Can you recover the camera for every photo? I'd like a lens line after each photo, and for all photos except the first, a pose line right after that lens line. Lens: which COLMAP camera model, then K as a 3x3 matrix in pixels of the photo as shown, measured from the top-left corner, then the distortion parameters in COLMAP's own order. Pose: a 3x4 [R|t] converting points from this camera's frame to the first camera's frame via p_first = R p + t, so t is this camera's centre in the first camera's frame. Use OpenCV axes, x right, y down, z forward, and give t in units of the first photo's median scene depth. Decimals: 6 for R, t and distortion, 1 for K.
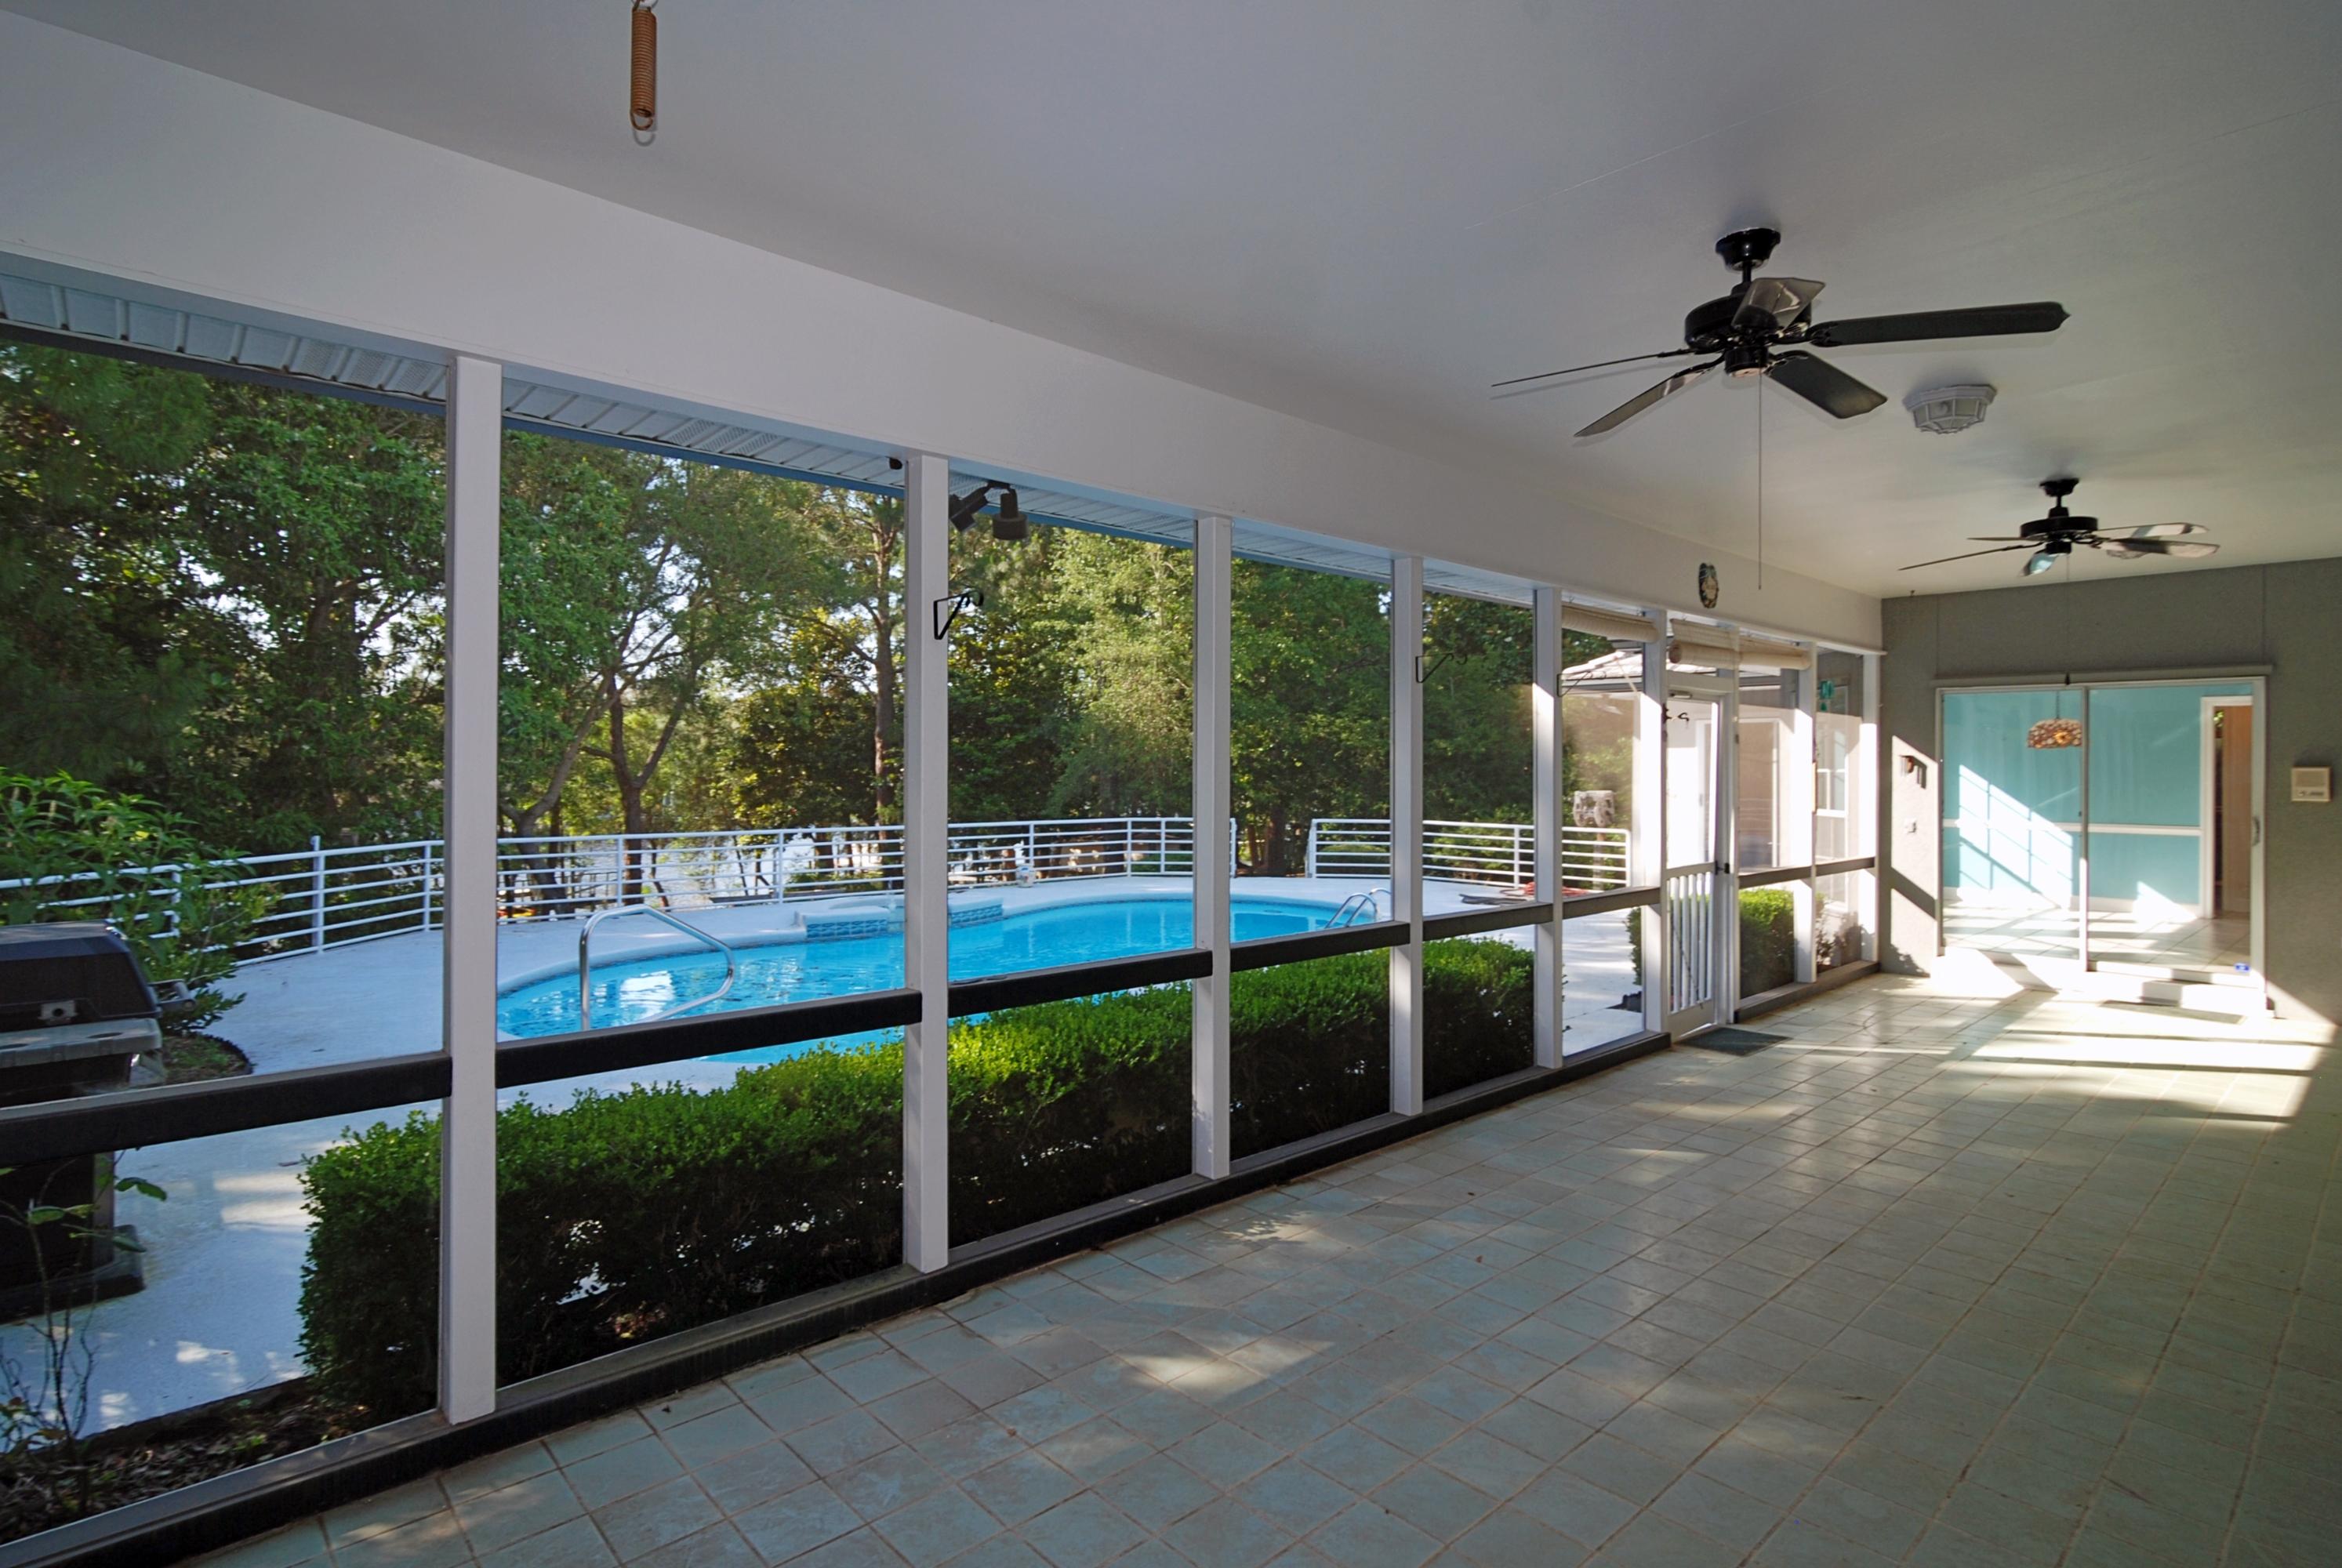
lens RADIAL K [[1152.0, 0, 1162.0], [0, 1152.0, 772.2], [0, 0, 1]] dist [-0.001529, -0.017338]
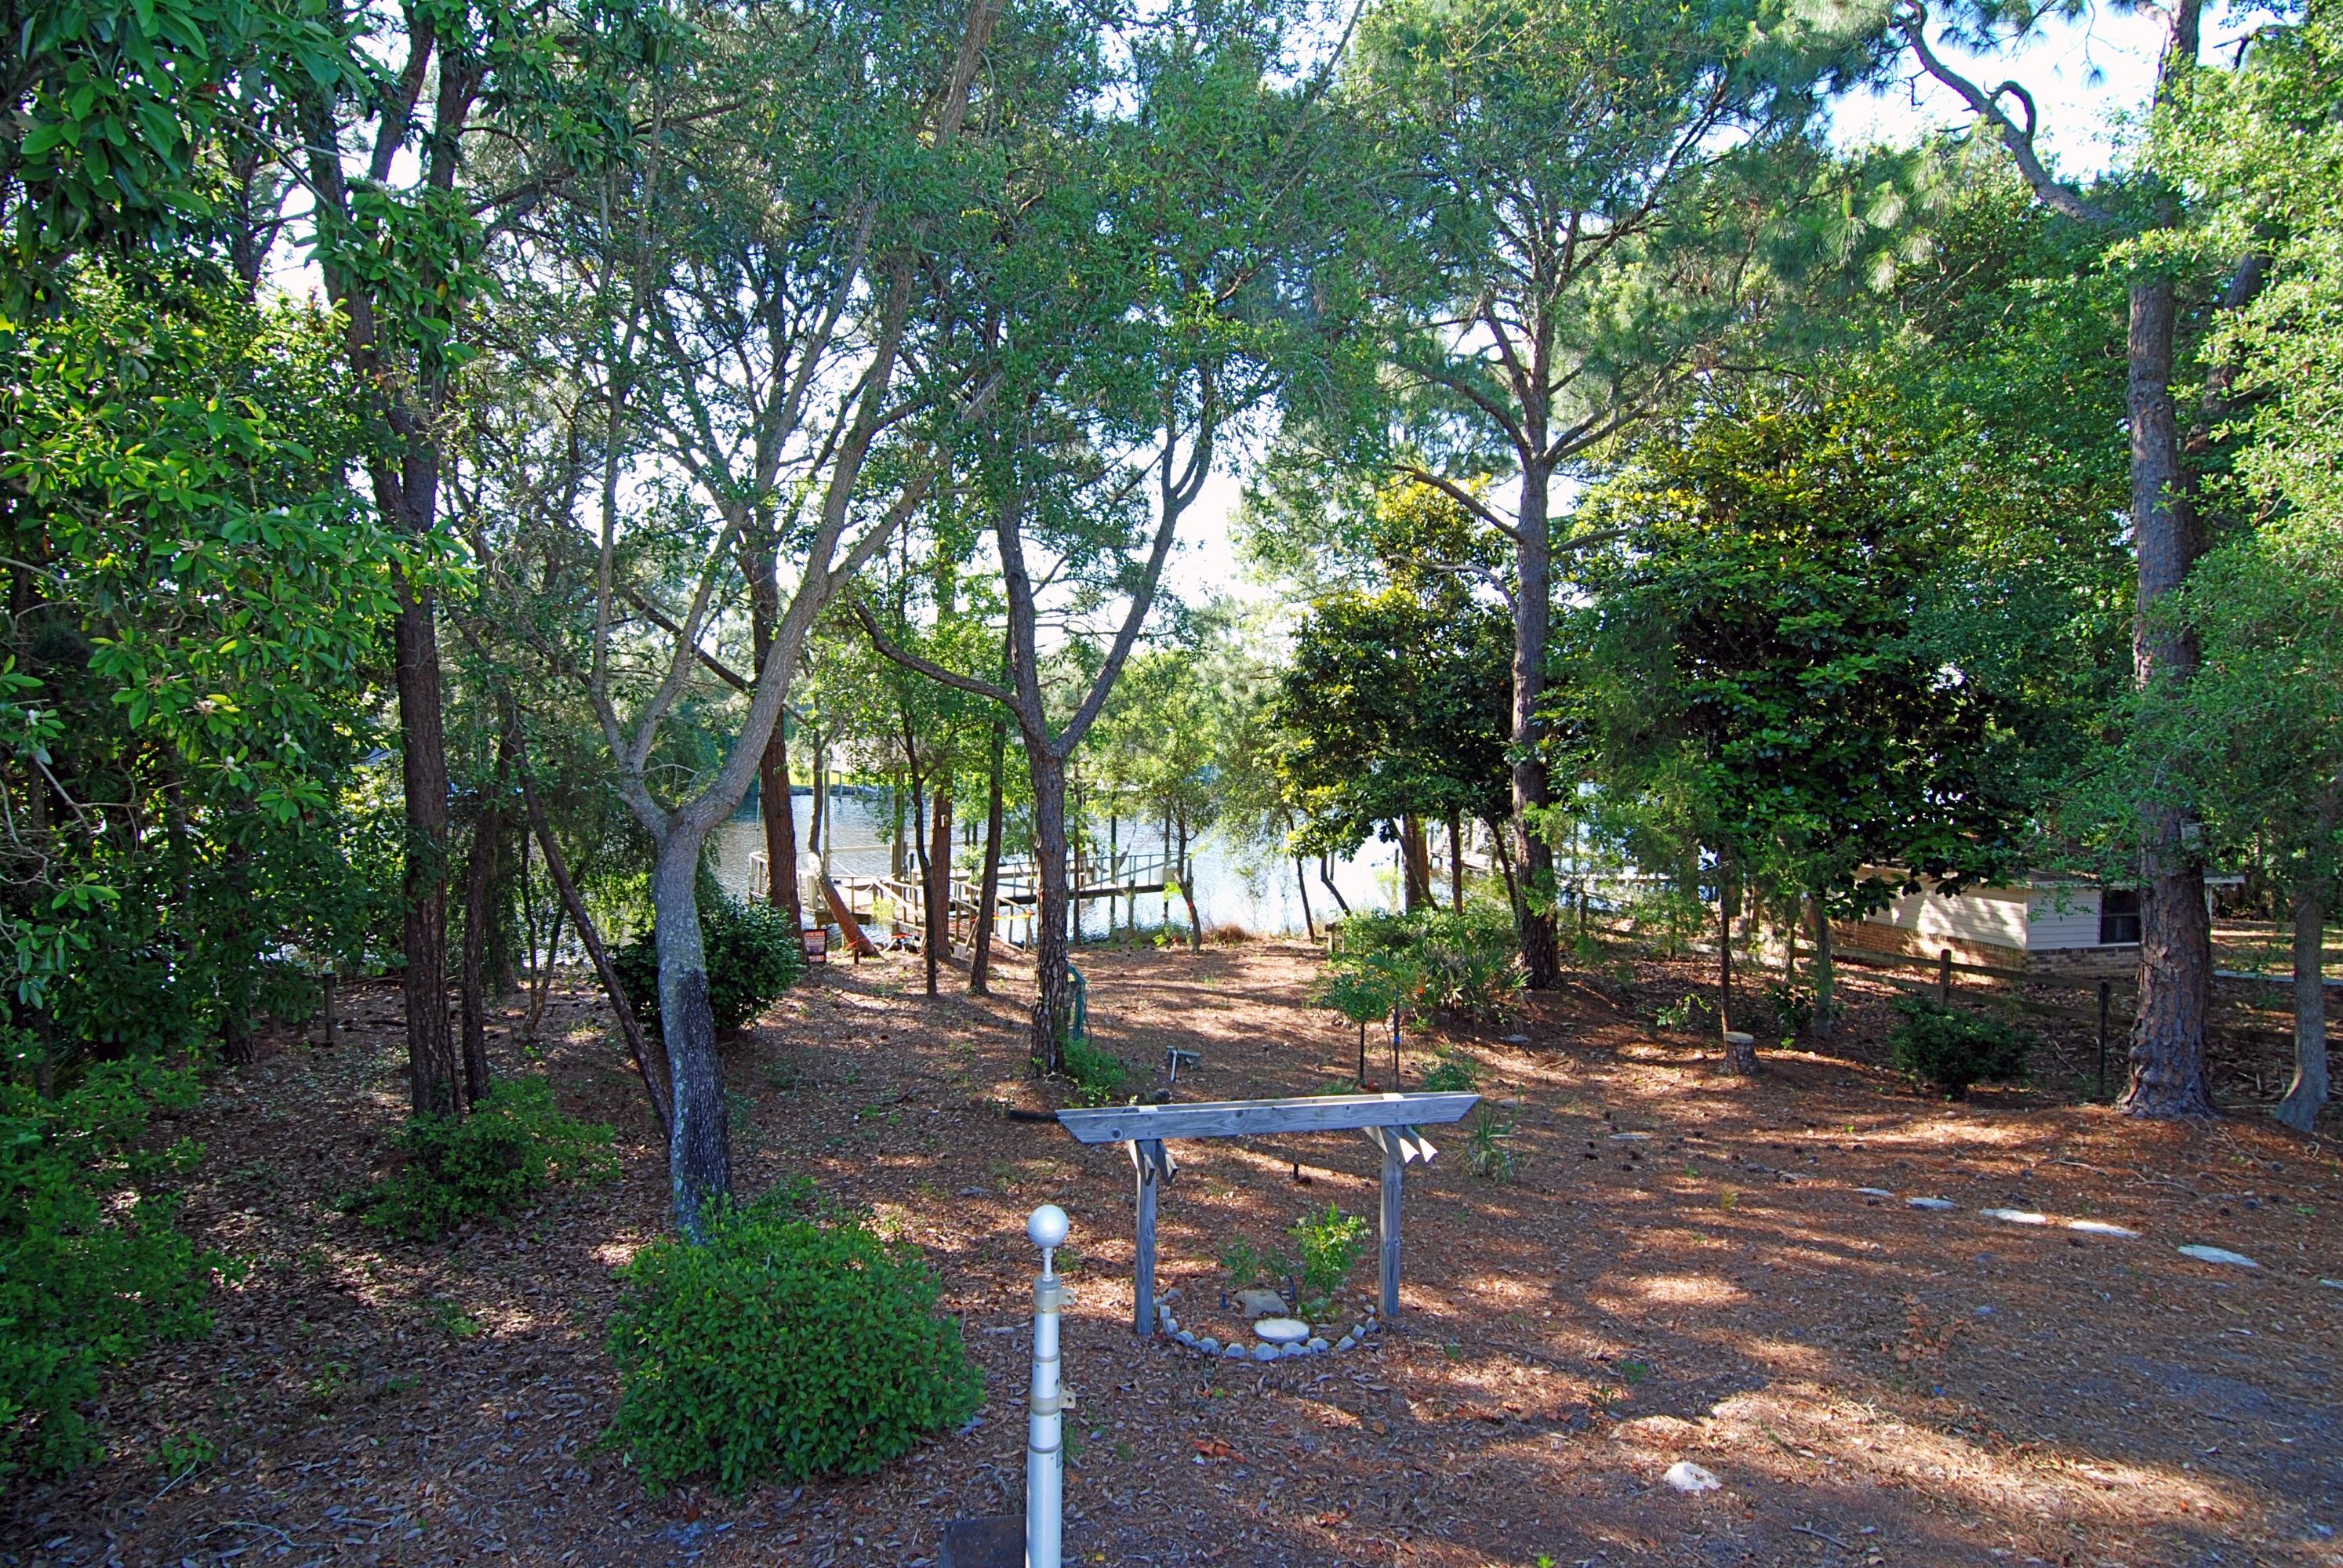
lens RADIAL K [[1151.1, 0, 1157.6], [0, 1151.1, 781.1], [0, 0, 1]] dist [-0.003893, -0.001112]
pose [[0.874540, 0.035988, -0.483616, -0.234384], [-0.017184, 0.998916, 0.043259, 0.001543], [0.484649, -0.029521, 0.874211, 0.791197]]
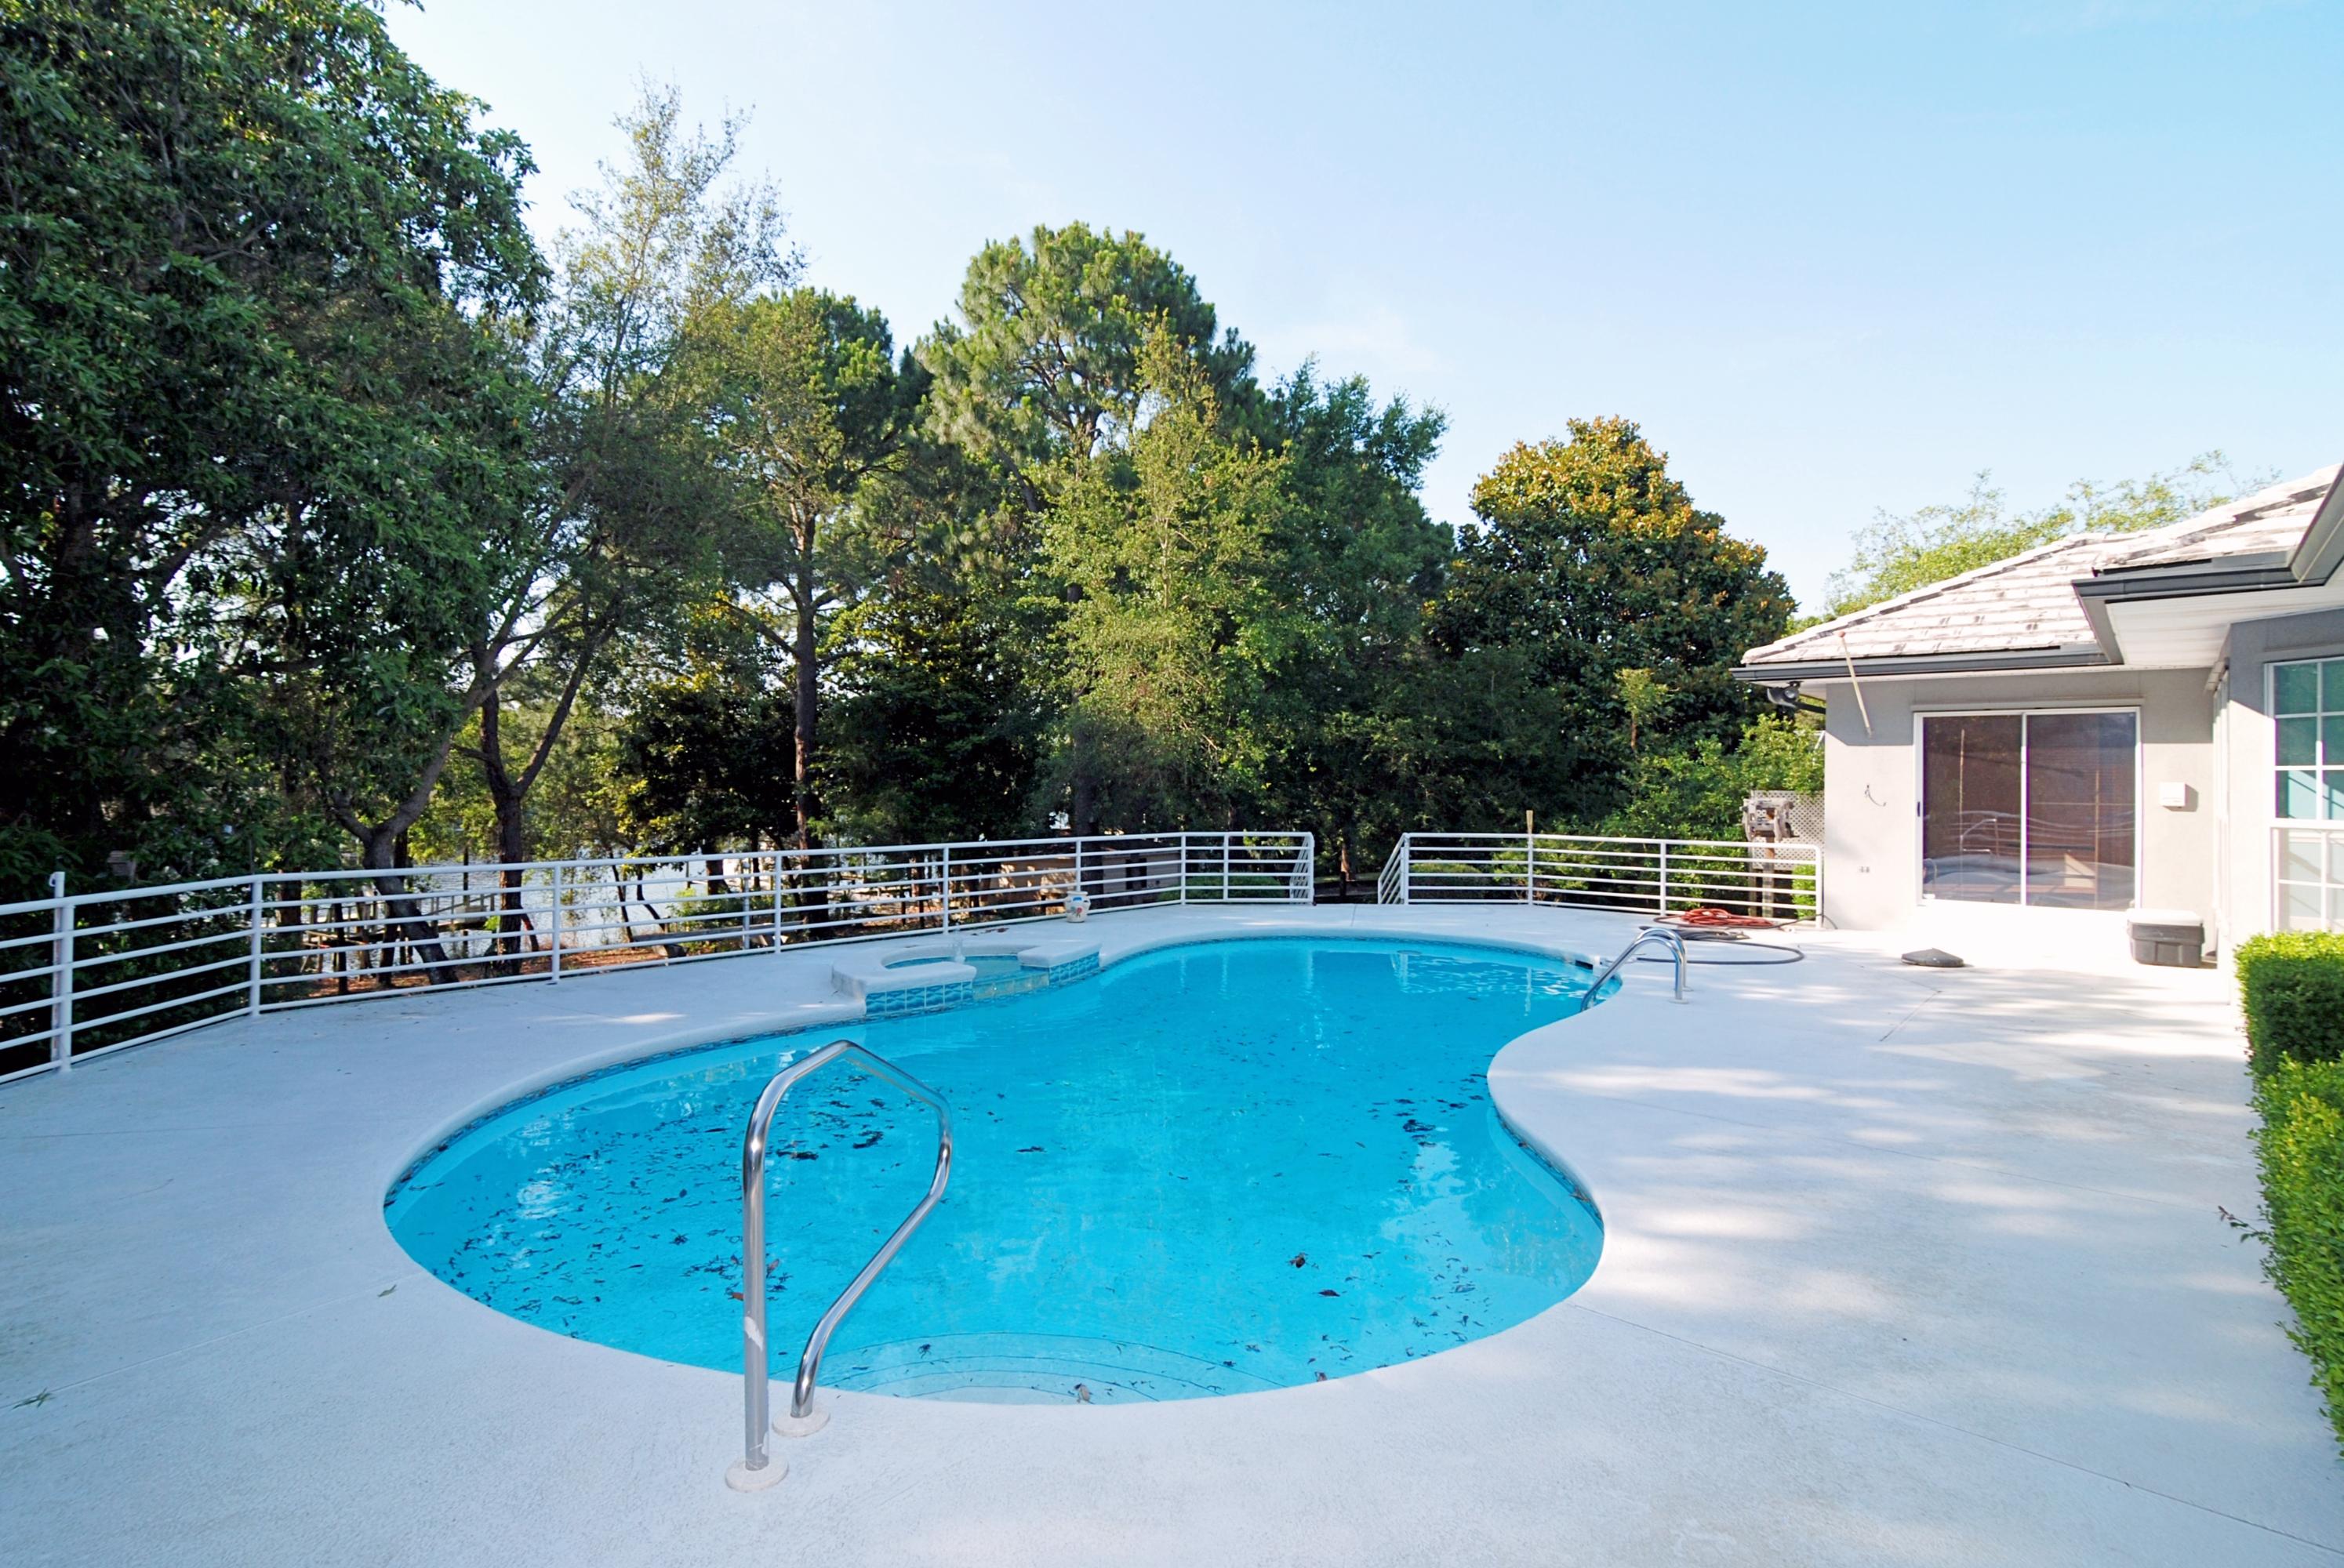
lens RADIAL K [[1151.5, 0, 1158.1], [0, 1151.5, 781.1], [0, 0, 1]] dist [-0.003893, -0.001112]
pose [[0.993371, 0.001701, 0.114941, -0.139458], [-0.001503, 0.999997, -0.001804, 0.005272], [-0.114944, 0.001619, 0.993371, 0.199261]]
